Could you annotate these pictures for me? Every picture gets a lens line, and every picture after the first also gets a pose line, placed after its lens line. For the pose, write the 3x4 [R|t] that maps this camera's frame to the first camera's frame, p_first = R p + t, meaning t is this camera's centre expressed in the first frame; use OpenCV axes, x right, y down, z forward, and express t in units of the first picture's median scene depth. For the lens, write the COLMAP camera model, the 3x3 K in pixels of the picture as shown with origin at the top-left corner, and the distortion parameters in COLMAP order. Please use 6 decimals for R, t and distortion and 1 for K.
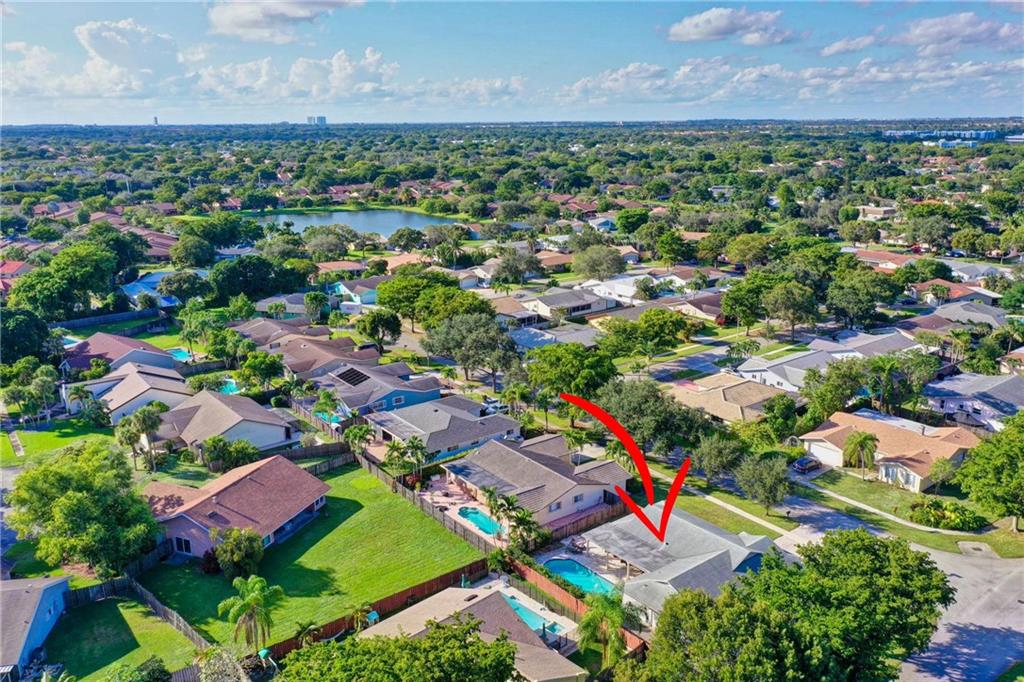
lens RADIAL K [[806.7, 0, 512.0], [0, 806.7, 341.0], [0, 0, 1]] dist [0.005702, 0.000597]
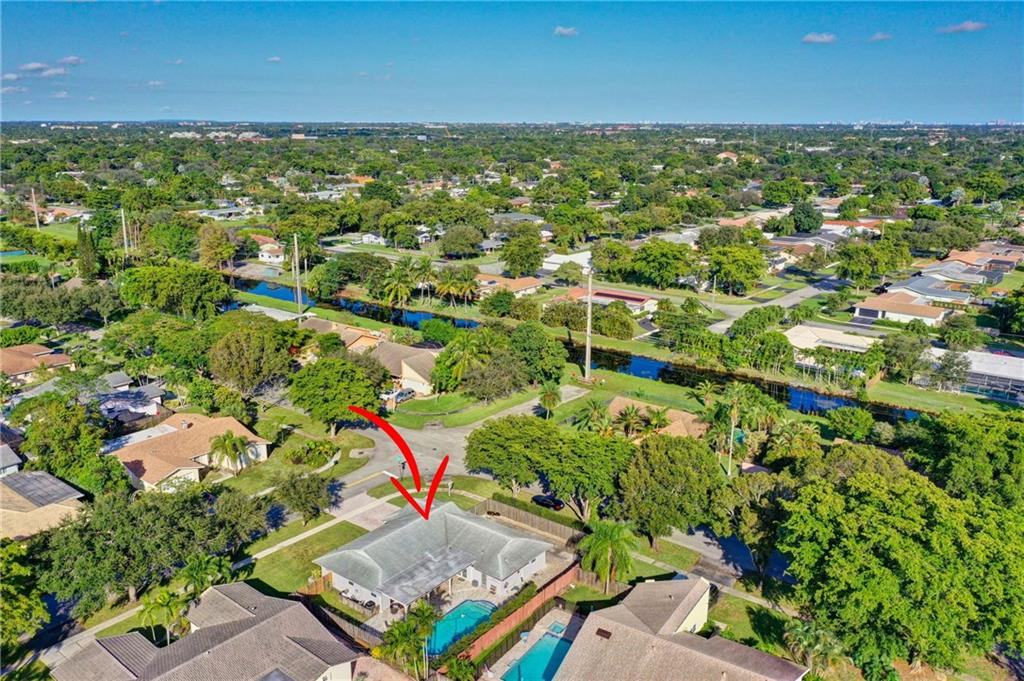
lens RADIAL K [[806.7, 0, 512.0], [0, 806.7, 340.5], [0, 0, 1]] dist [0.005702, 0.000597]
pose [[-0.231240, -0.248031, 0.940749, -0.562355], [0.256159, 0.917316, 0.304818, -0.207311], [-0.938568, 0.311468, -0.148585, 0.776562]]
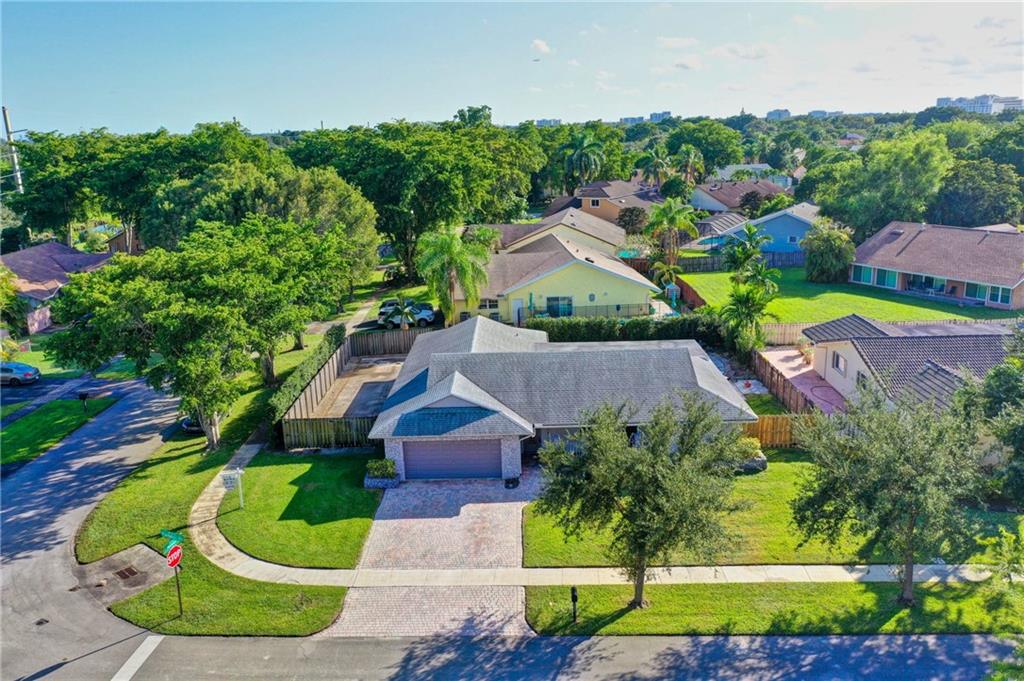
lens RADIAL K [[806.7, 0, 512.0], [0, 806.7, 340.5], [0, 0, 1]] dist [0.005702, 0.000597]
pose [[-0.630464, 0.223706, -0.743283, 0.497016], [-0.172121, 0.893441, 0.414895, 0.019420], [0.756894, 0.389511, -0.524778, 0.999632]]
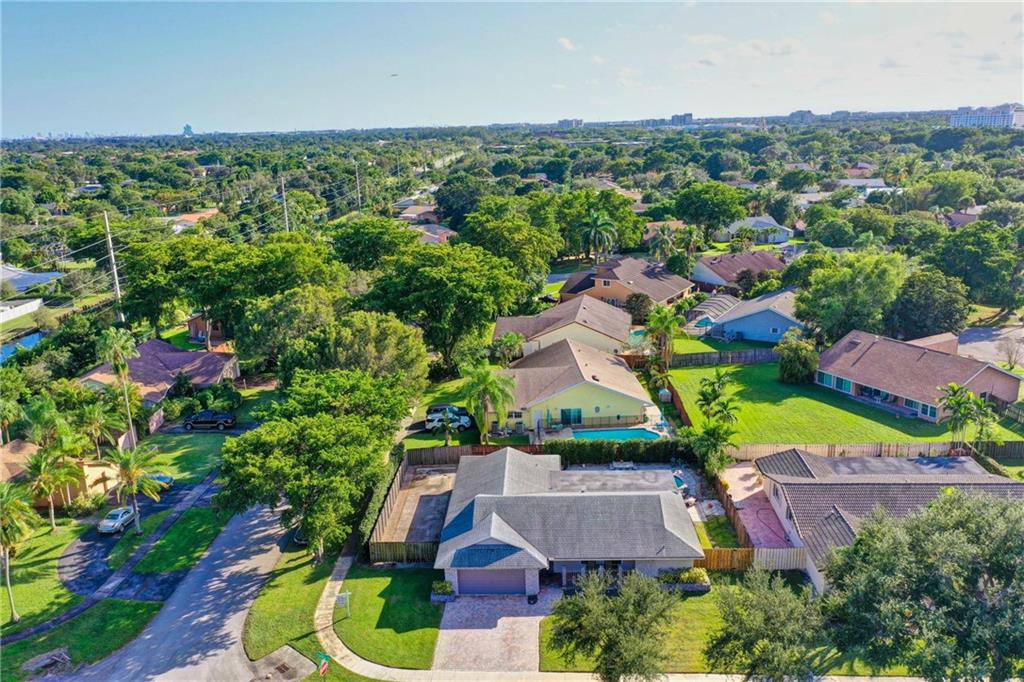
lens RADIAL K [[806.7, 0, 512.0], [0, 806.7, 341.0], [0, 0, 1]] dist [0.005702, 0.000597]
pose [[-0.650494, 0.223560, -0.725864, 0.591799], [-0.166370, 0.890547, 0.423376, -0.138935], [0.741066, 0.396166, -0.542102, 1.041390]]
